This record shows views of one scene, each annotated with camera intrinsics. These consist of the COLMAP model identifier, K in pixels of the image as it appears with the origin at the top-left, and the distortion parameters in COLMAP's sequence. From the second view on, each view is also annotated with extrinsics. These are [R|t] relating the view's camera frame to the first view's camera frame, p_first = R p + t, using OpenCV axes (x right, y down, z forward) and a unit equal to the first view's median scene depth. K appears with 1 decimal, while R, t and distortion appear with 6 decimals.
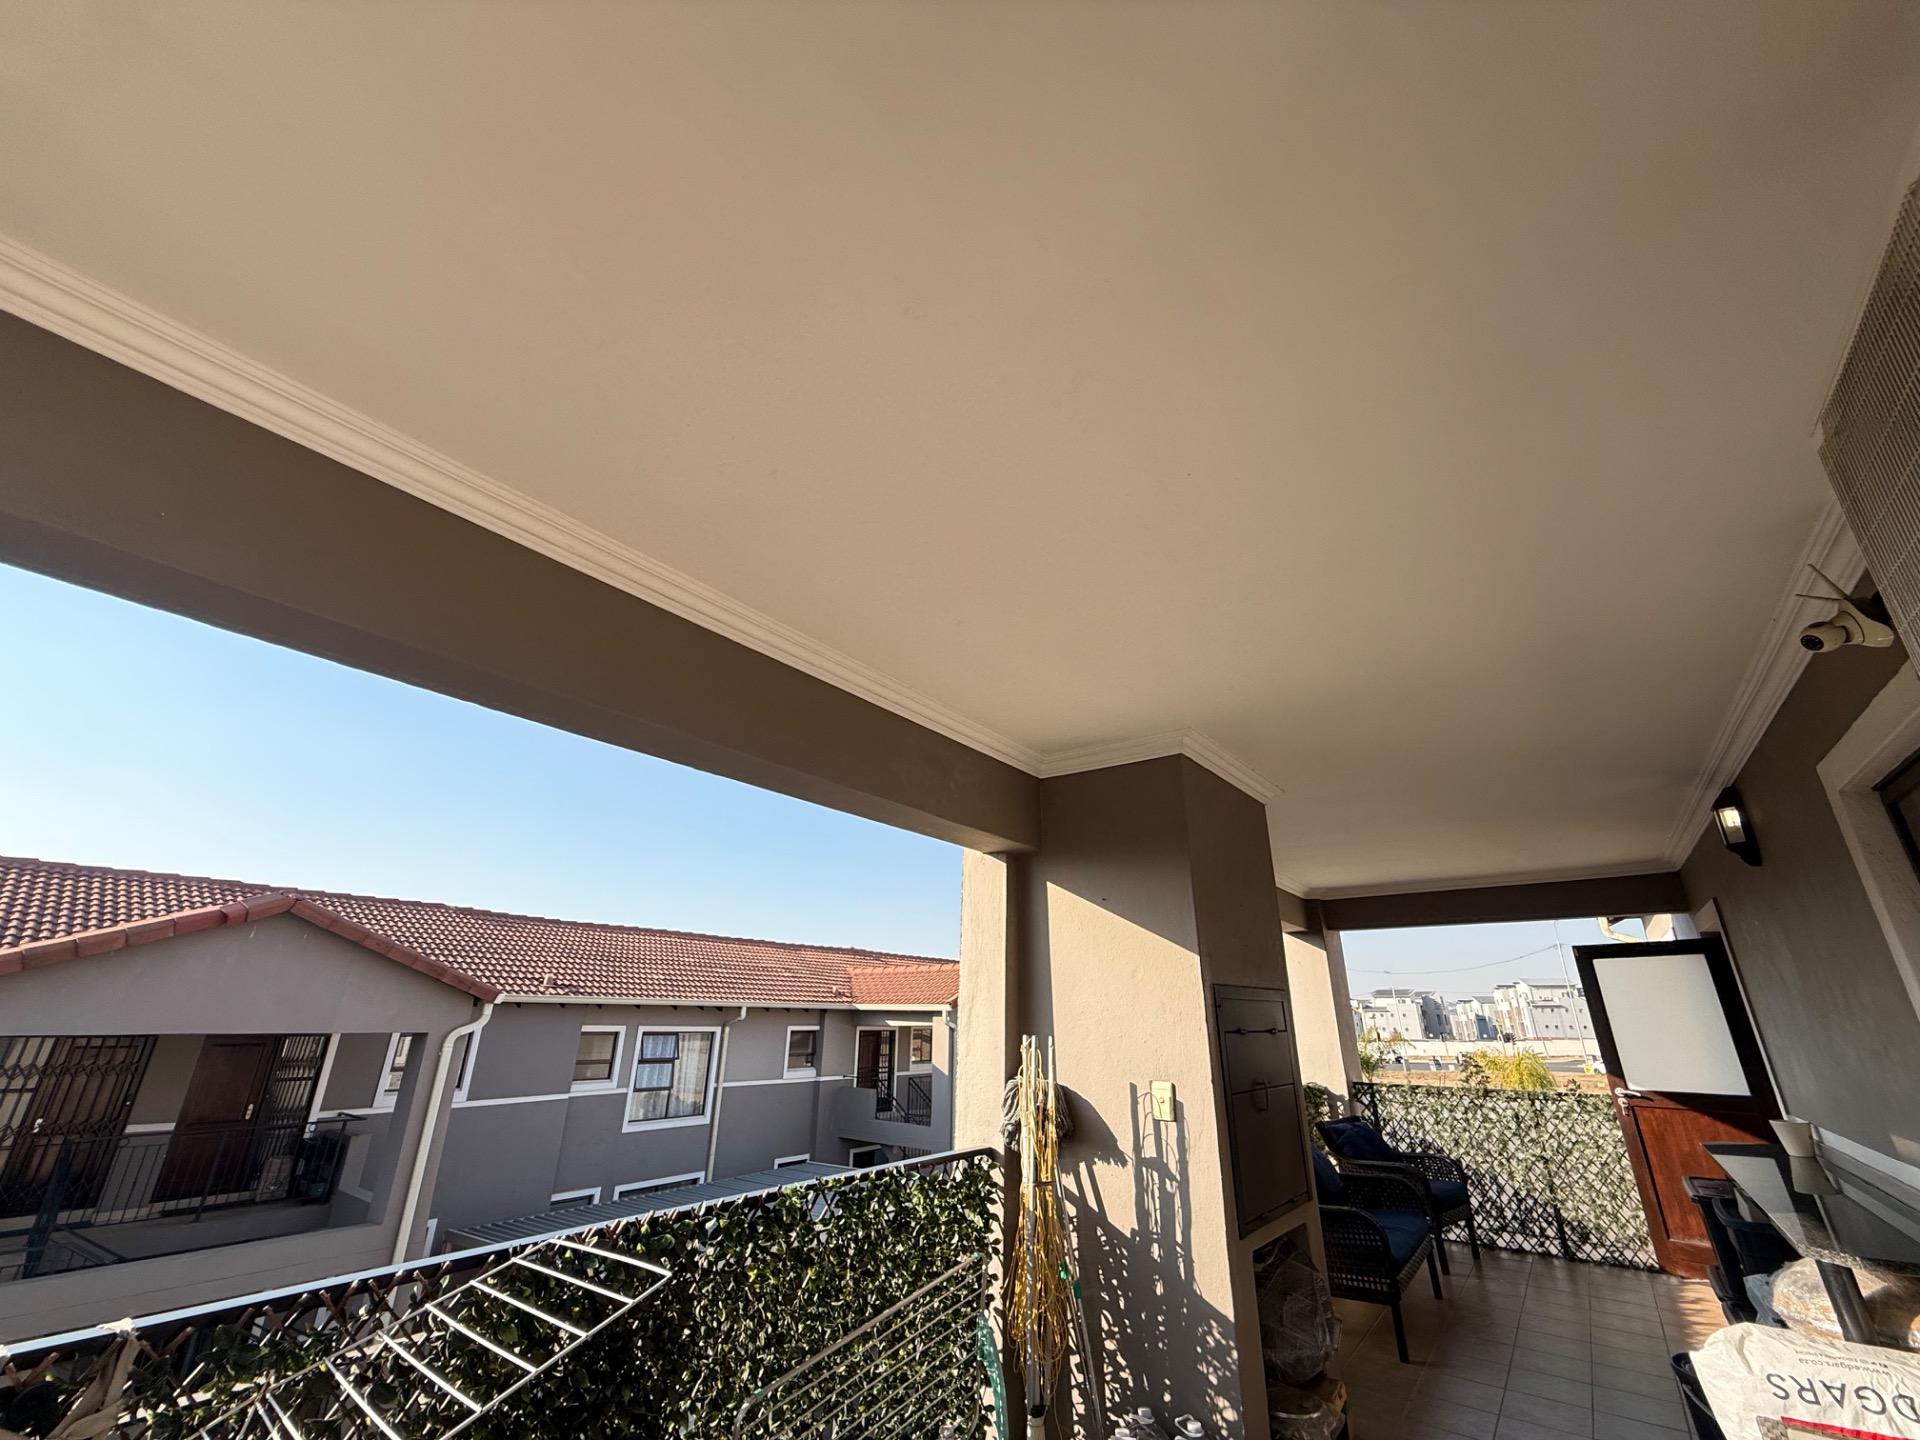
lens RADIAL K [[763.1, 0, 954.1], [0, 763.1, 724.6], [0, 0, 1]] dist [-0.001018, 0.000157]
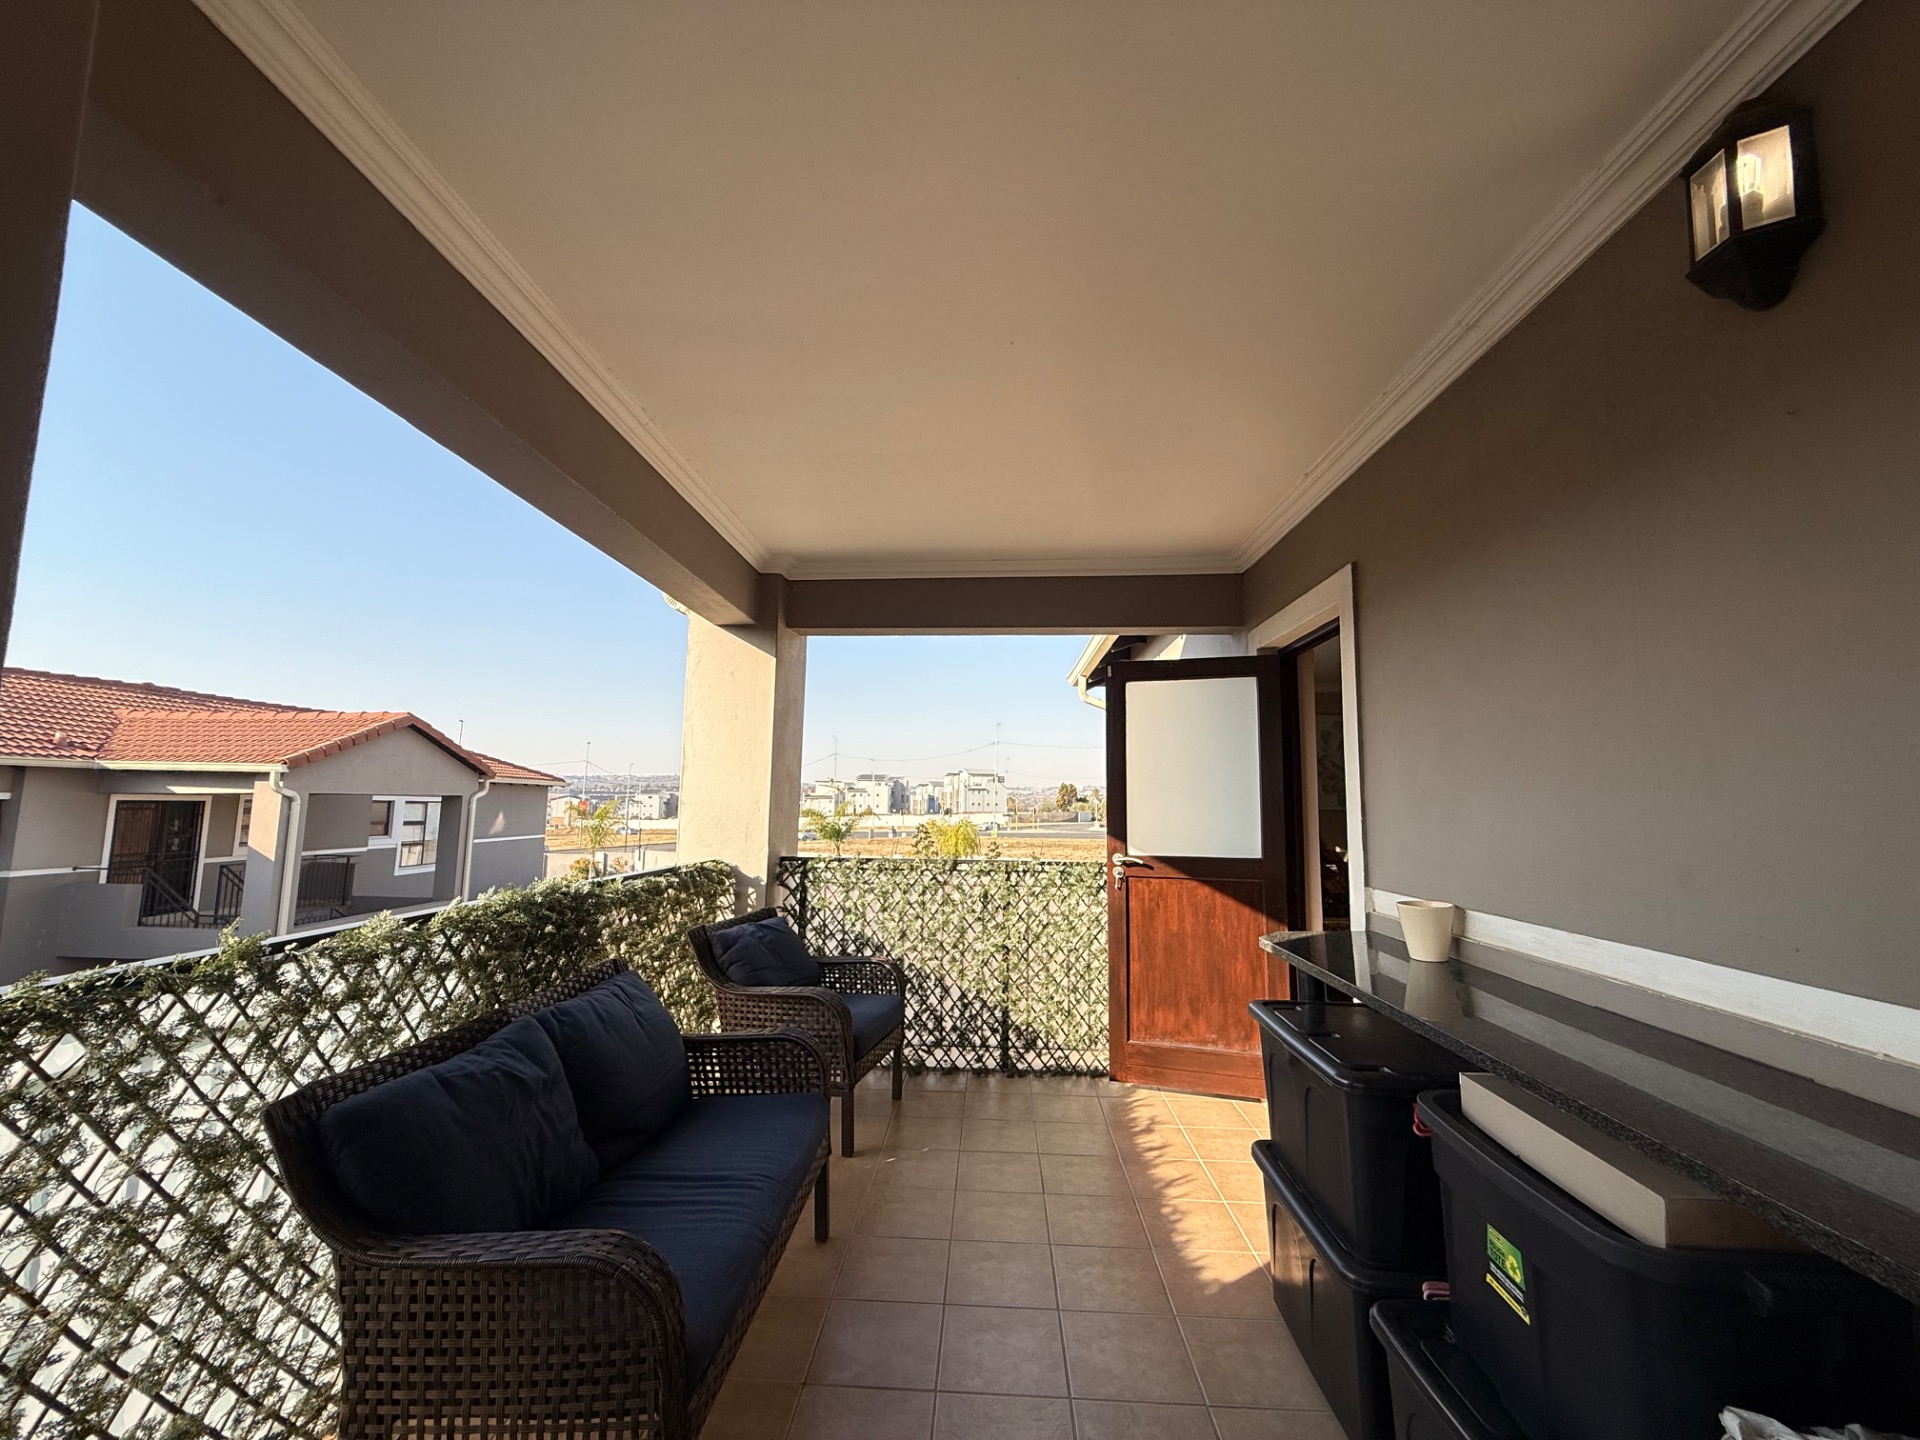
lens RADIAL K [[763.1, 0, 954.1], [0, 763.1, 724.6], [0, 0, 1]] dist [-0.001018, 0.000157]
pose [[0.823603, 0.059147, 0.564075, 0.312389], [-0.208841, 0.956296, 0.204653, 0.228340], [-0.527318, -0.286355, 0.799961, 0.502778]]
